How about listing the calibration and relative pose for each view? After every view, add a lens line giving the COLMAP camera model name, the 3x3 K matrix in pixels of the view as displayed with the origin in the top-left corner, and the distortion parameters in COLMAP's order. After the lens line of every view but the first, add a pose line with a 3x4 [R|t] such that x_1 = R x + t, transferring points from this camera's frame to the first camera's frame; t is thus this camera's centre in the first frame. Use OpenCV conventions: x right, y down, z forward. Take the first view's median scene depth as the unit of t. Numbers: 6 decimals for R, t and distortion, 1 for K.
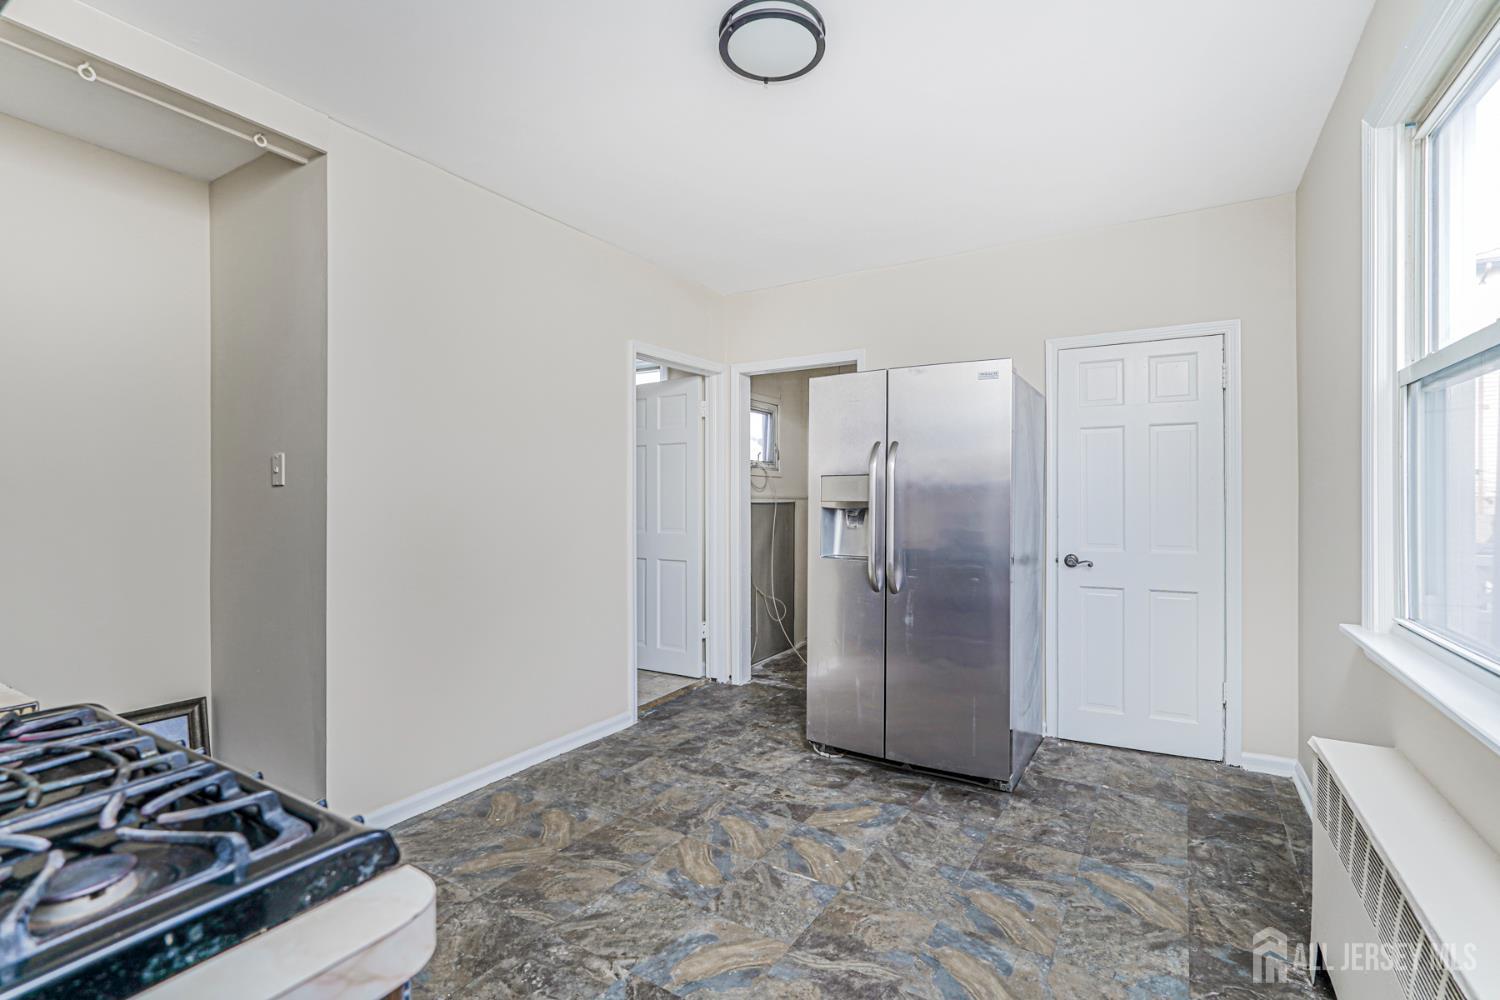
lens RADIAL K [[684.8, 0, 750.0], [0, 684.8, 500.0], [0, 0, 1]] dist [-0.000676, -0.000013]
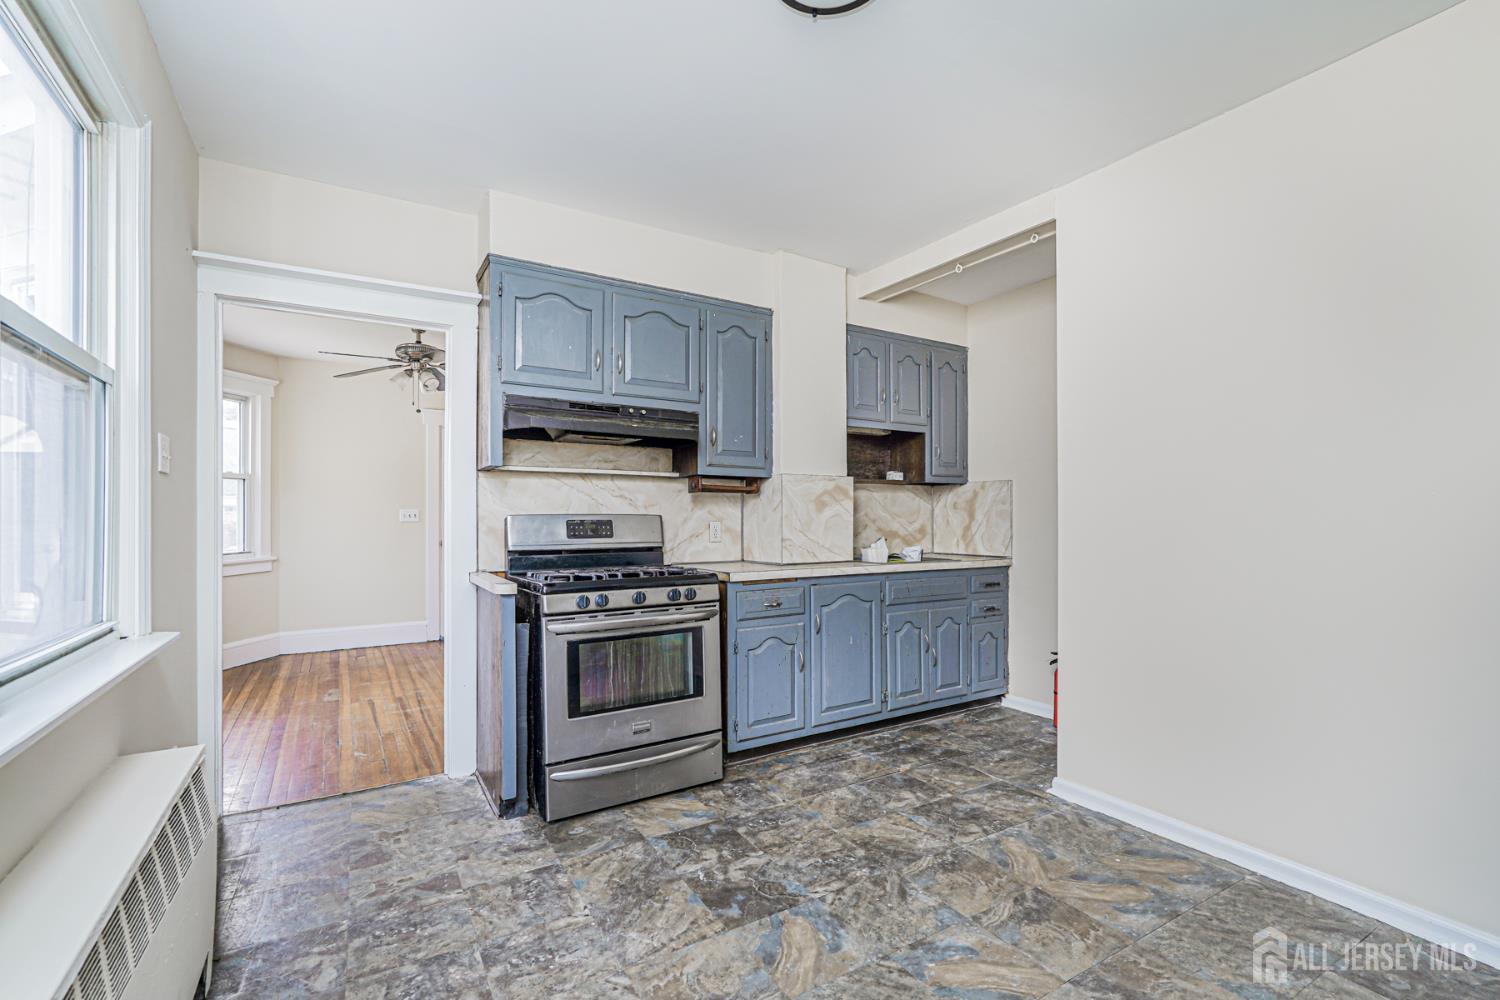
lens RADIAL K [[684.8, 0, 750.0], [0, 684.8, 500.0], [0, 0, 1]] dist [-0.000676, -0.000013]
pose [[-0.453149, -0.014108, -0.891323, 0.750393], [-0.001132, 0.999883, -0.015251, 0.024709], [0.891434, -0.005902, -0.453112, 1.165893]]
